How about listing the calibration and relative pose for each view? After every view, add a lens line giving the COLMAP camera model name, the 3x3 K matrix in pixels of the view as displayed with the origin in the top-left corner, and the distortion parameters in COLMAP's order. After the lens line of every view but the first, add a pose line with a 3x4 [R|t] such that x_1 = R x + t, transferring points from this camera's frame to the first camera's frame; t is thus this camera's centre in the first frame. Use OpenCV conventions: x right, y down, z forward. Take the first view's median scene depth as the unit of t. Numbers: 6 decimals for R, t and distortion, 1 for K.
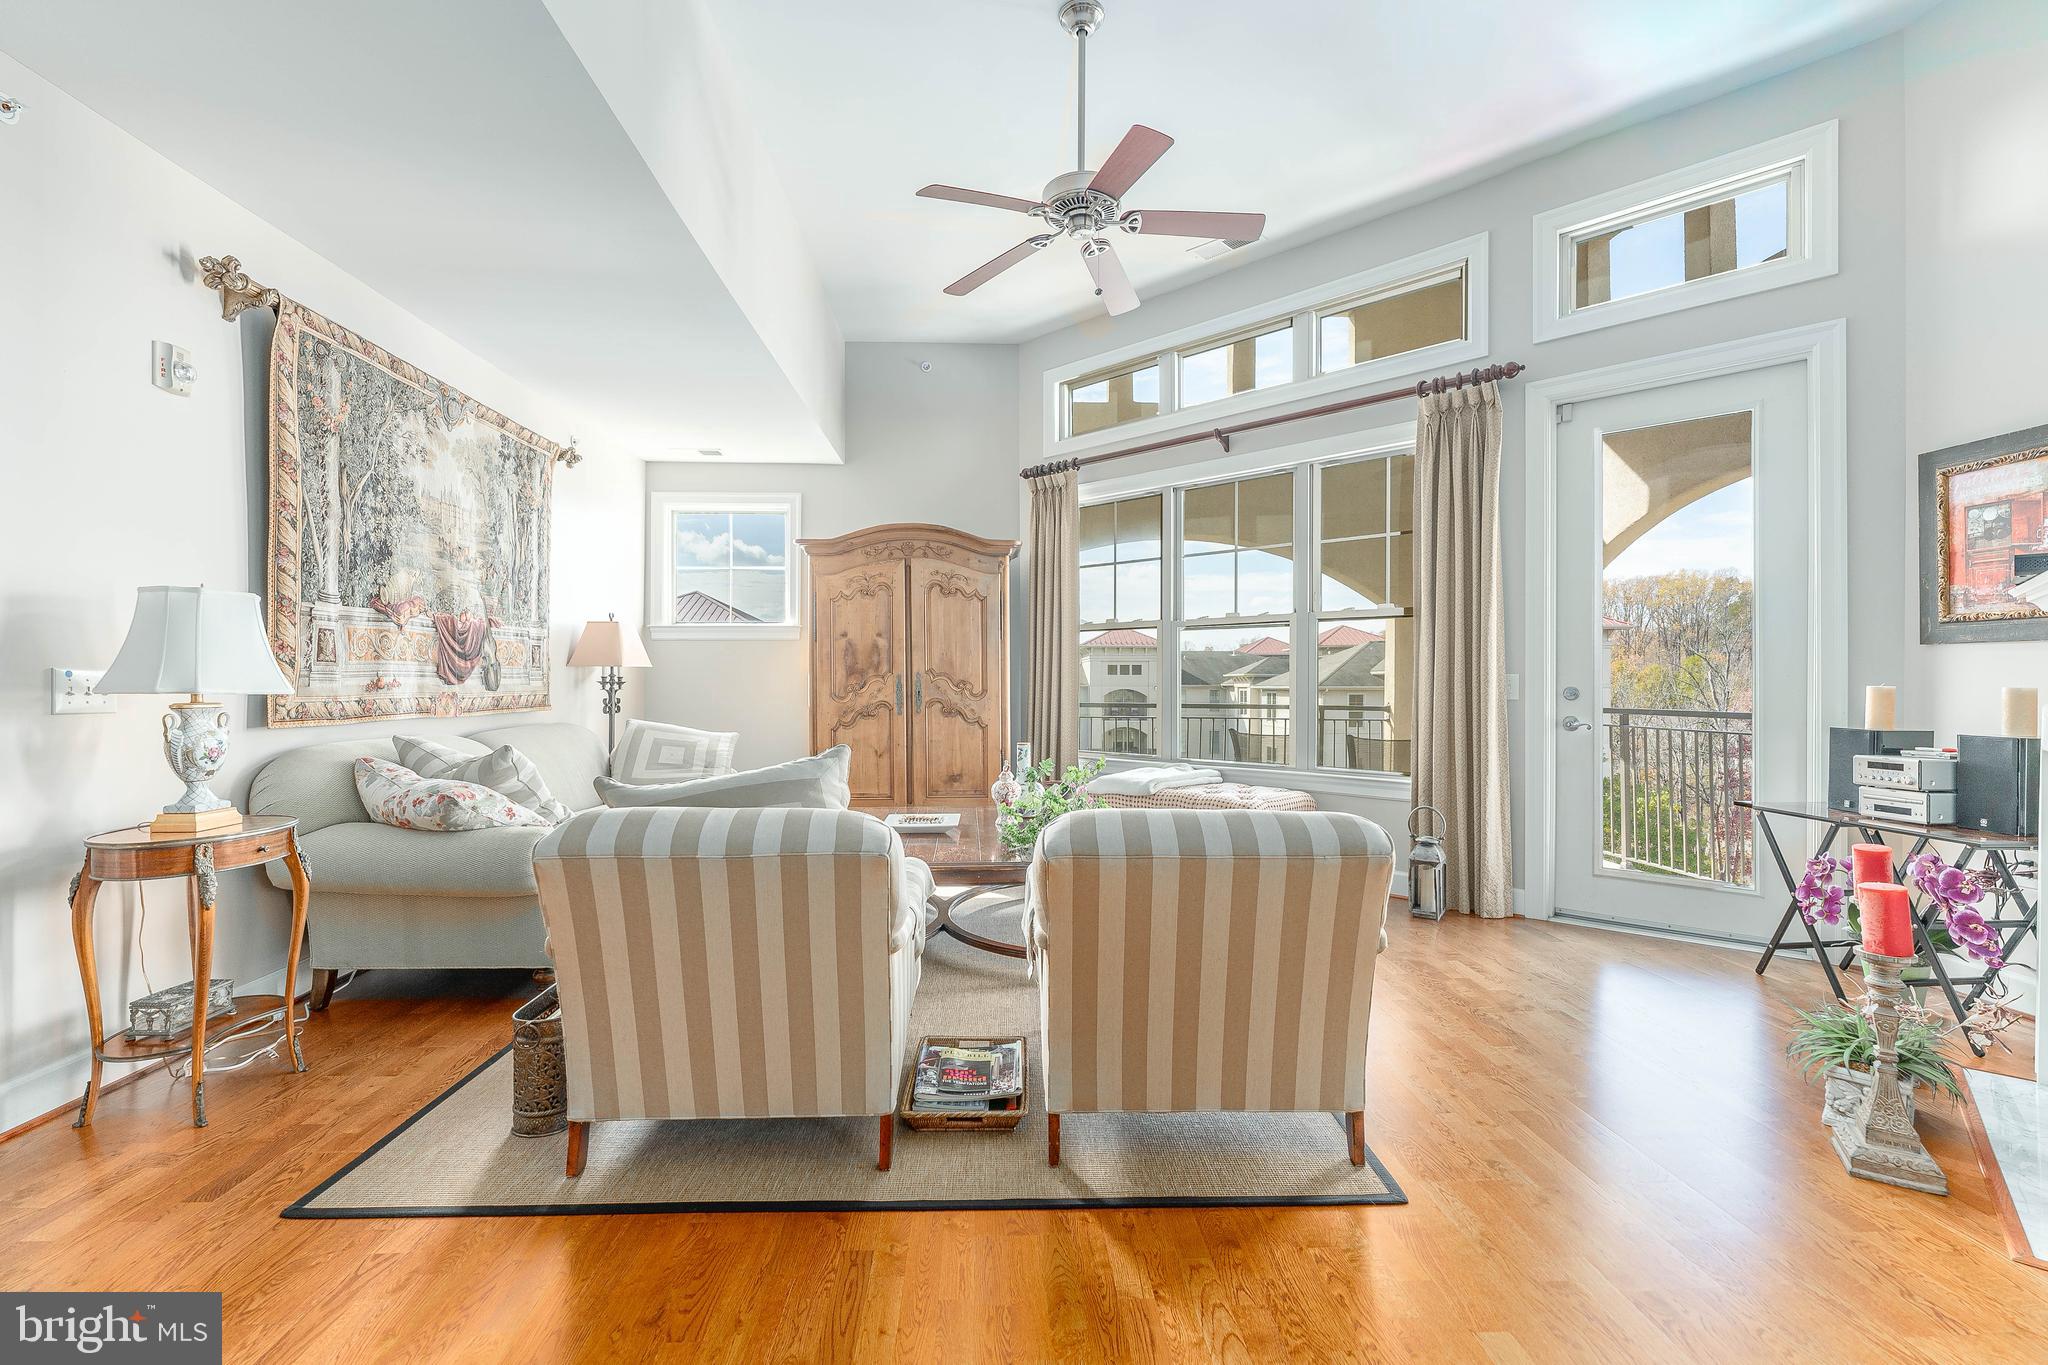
lens RADIAL K [[878.0, 0, 1024.0], [0, 878.0, 682.5], [0, 0, 1]] dist [0.001870, 0.000279]
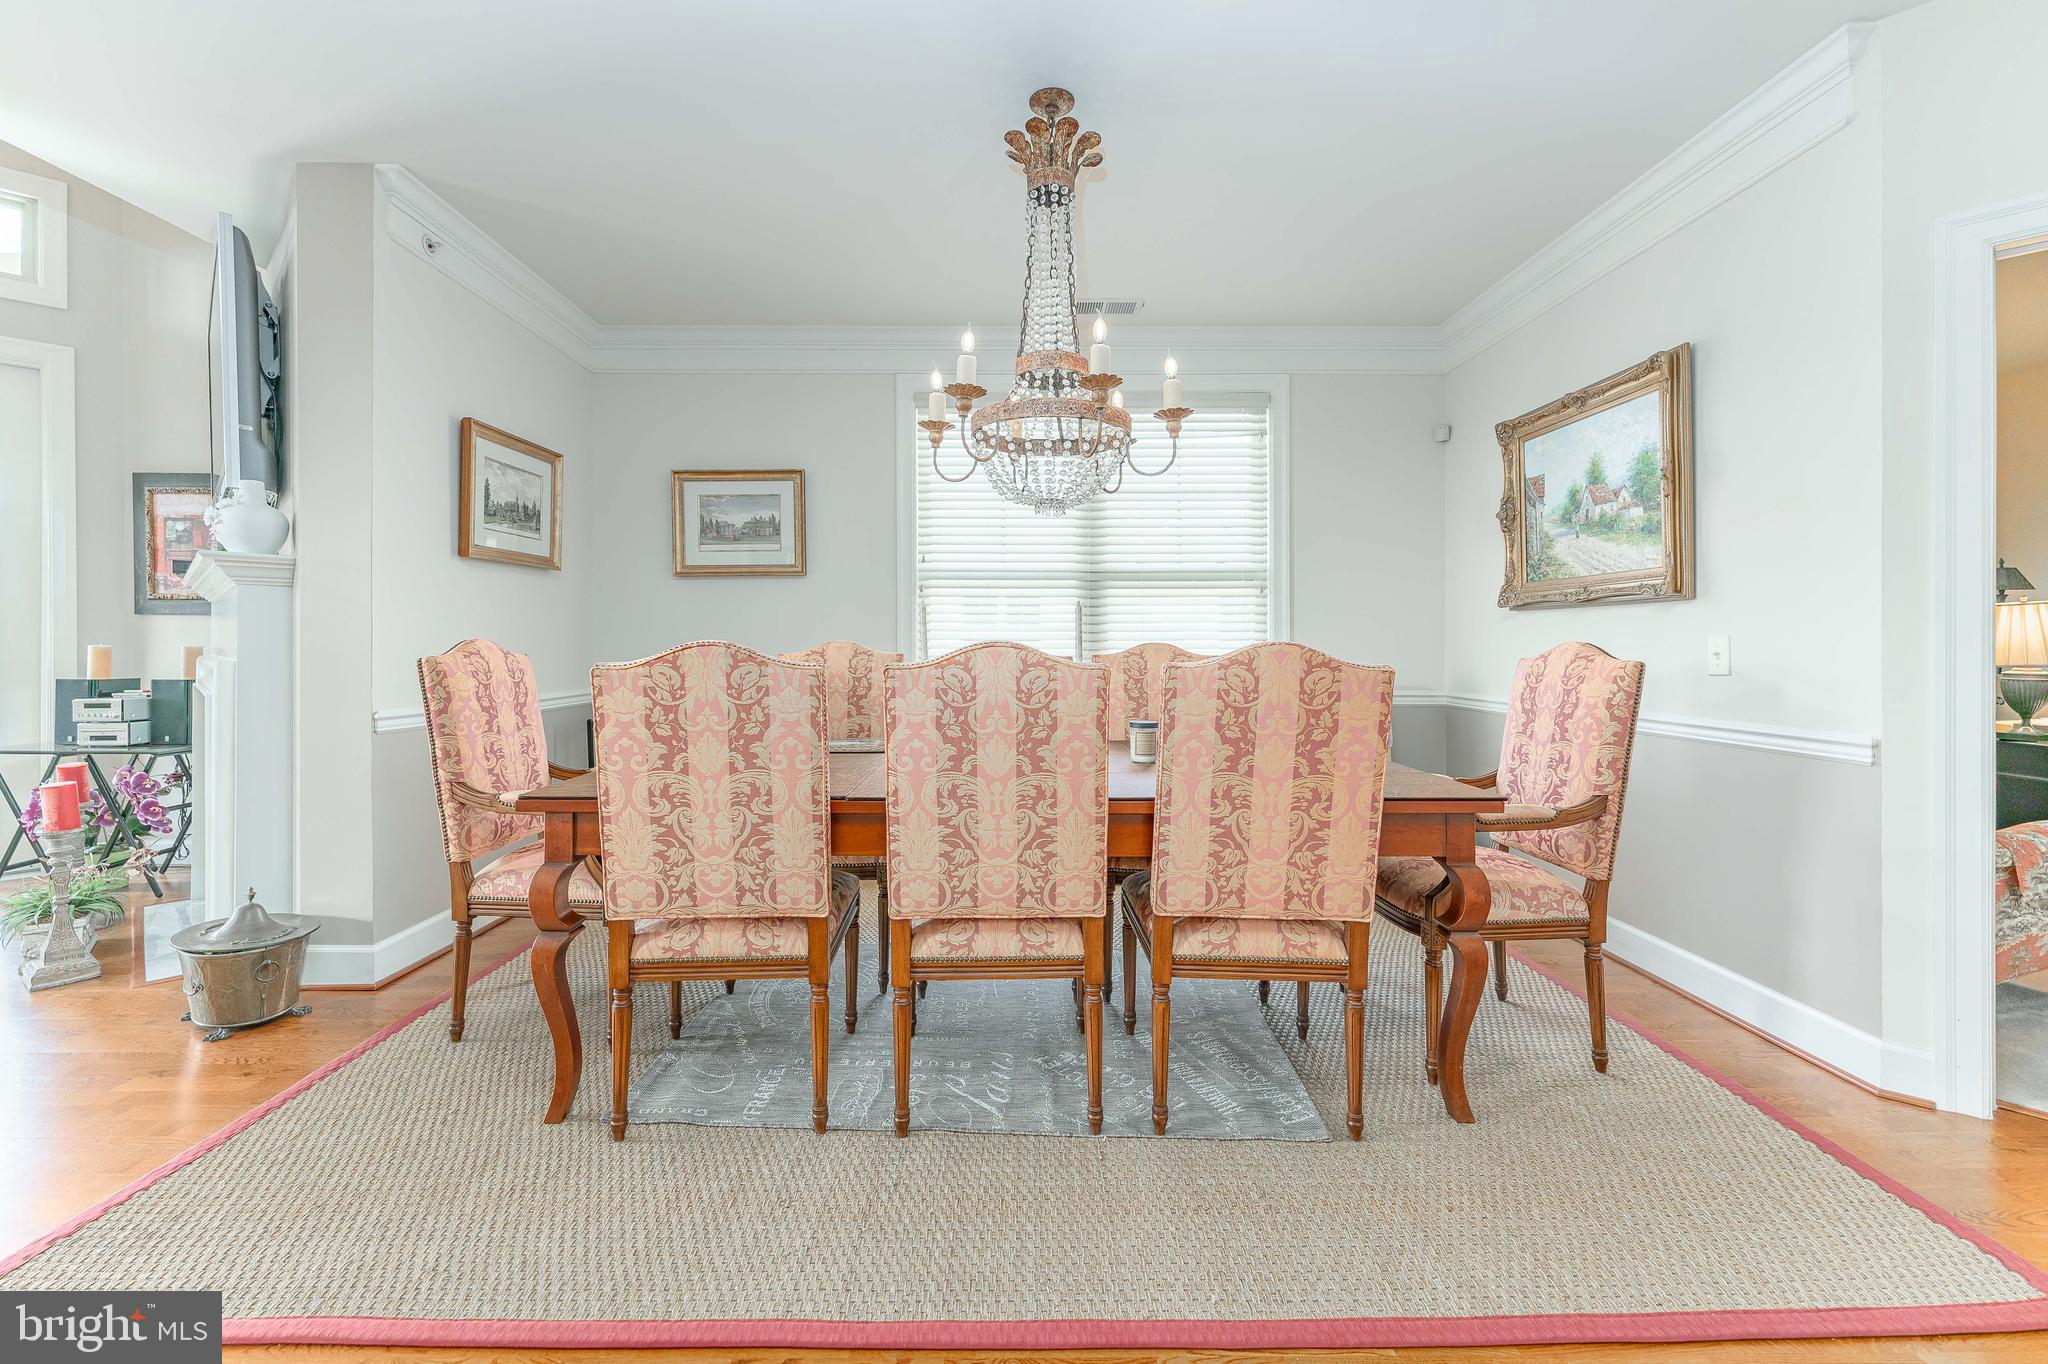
lens RADIAL K [[843.4, 0, 1008.7], [0, 843.4, 644.9], [0, 0, 1]] dist [0.000932, 0.000027]
pose [[0.036974, -0.002077, 0.999314, -0.171896], [-0.000810, 0.999997, 0.002108, -0.000285], [-0.999316, -0.000888, 0.036972, -0.298763]]
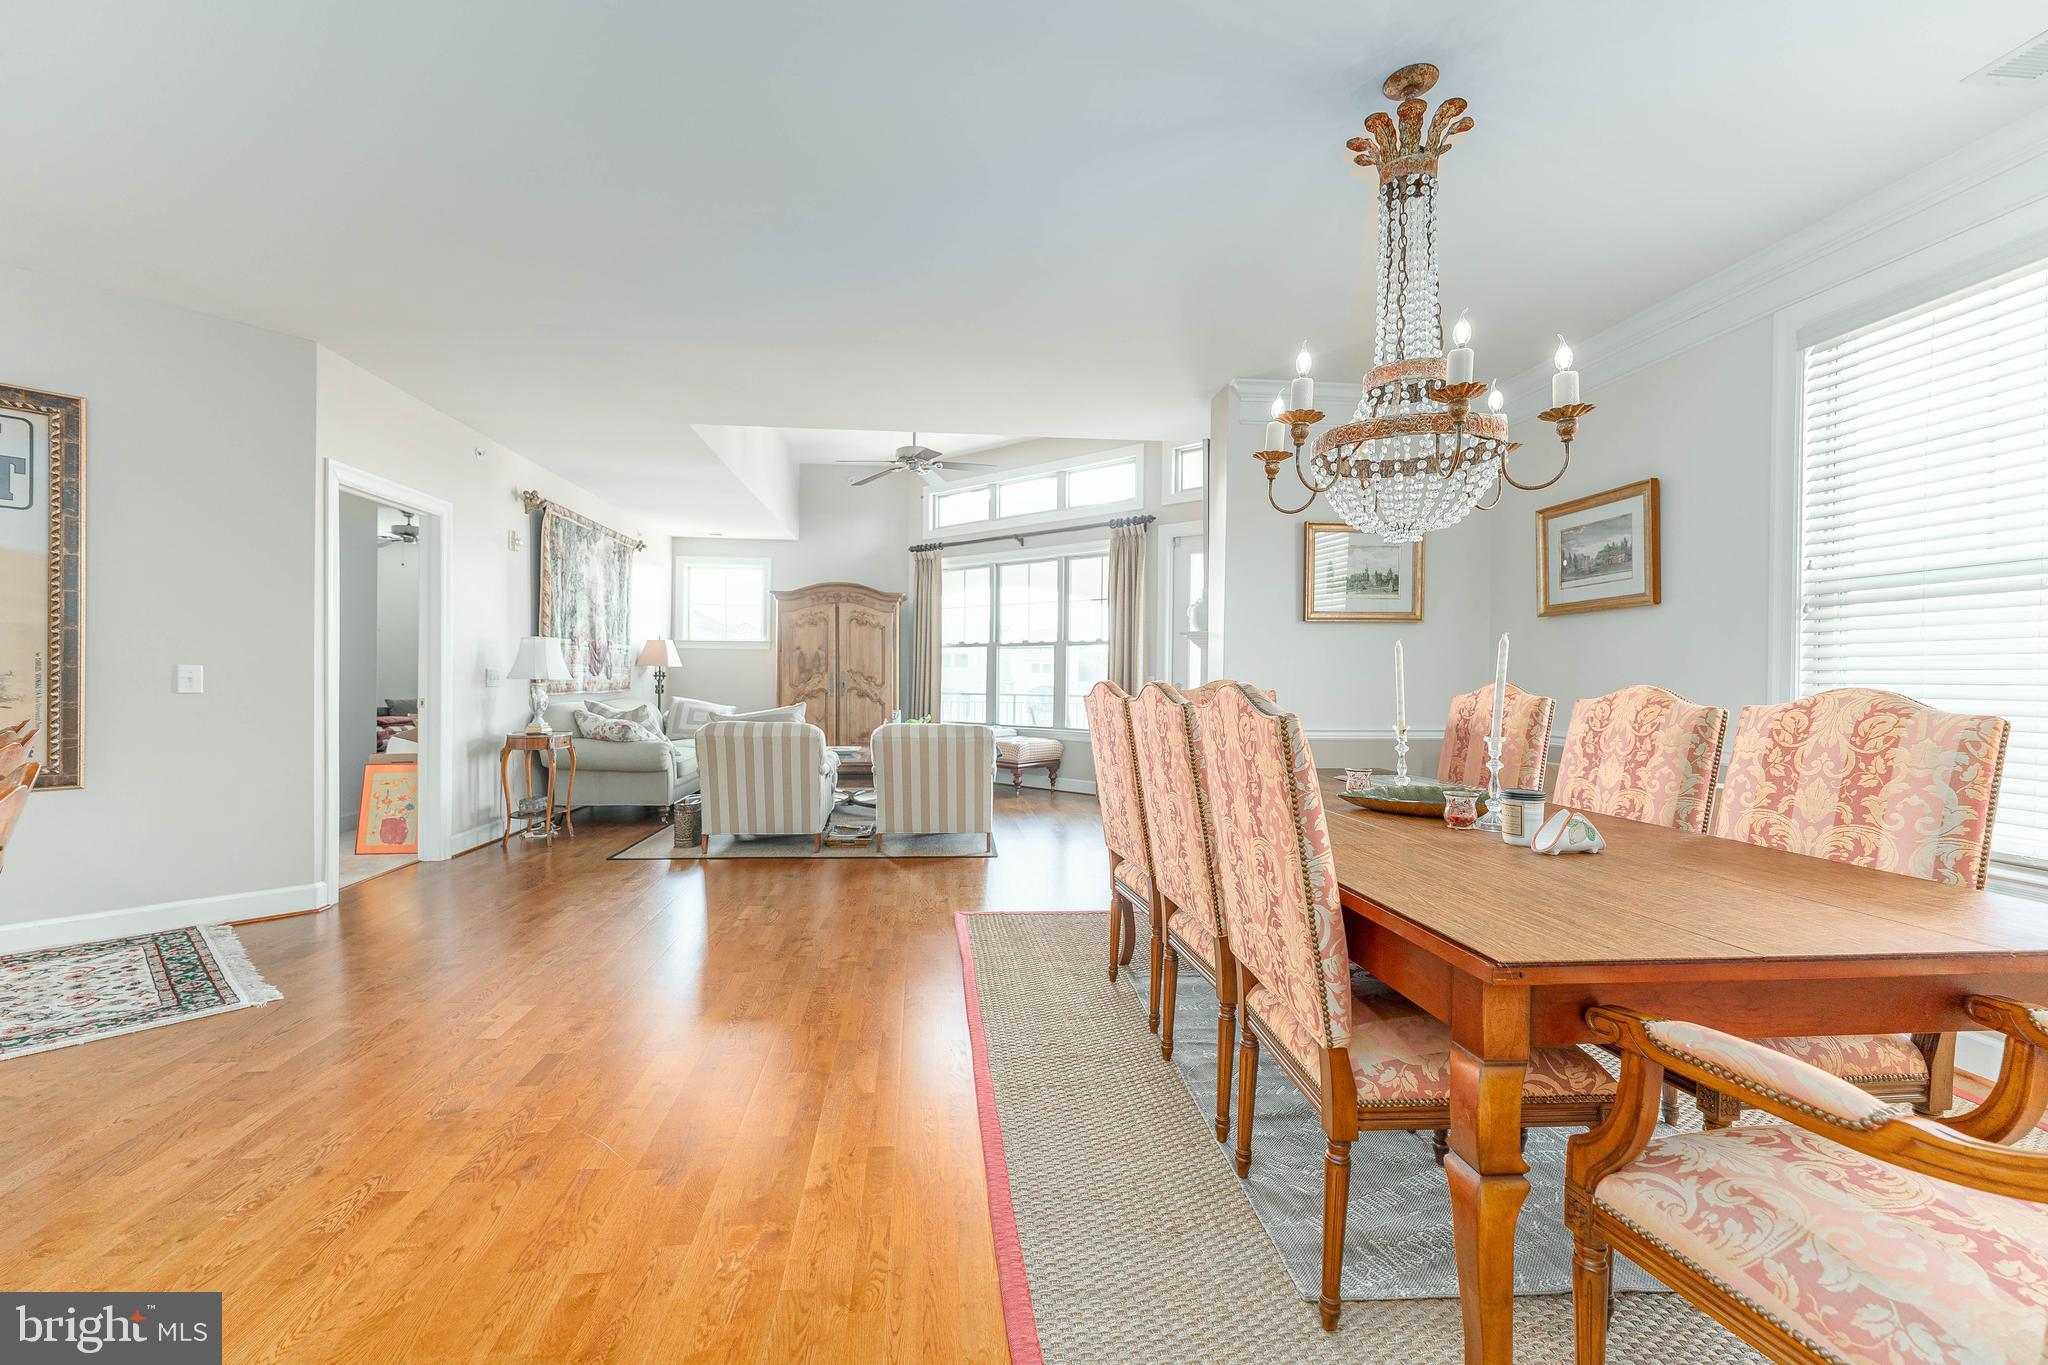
lens RADIAL K [[832.2, 0, 1005.4], [0, 832.2, 687.4], [0, 0, 1]] dist [0.000813, 0.000012]
pose [[0.998639, 0.009264, 0.051320, 0.146542], [-0.009867, 0.999885, 0.011507, -0.002788], [-0.051207, -0.011997, 0.998616, -0.819260]]
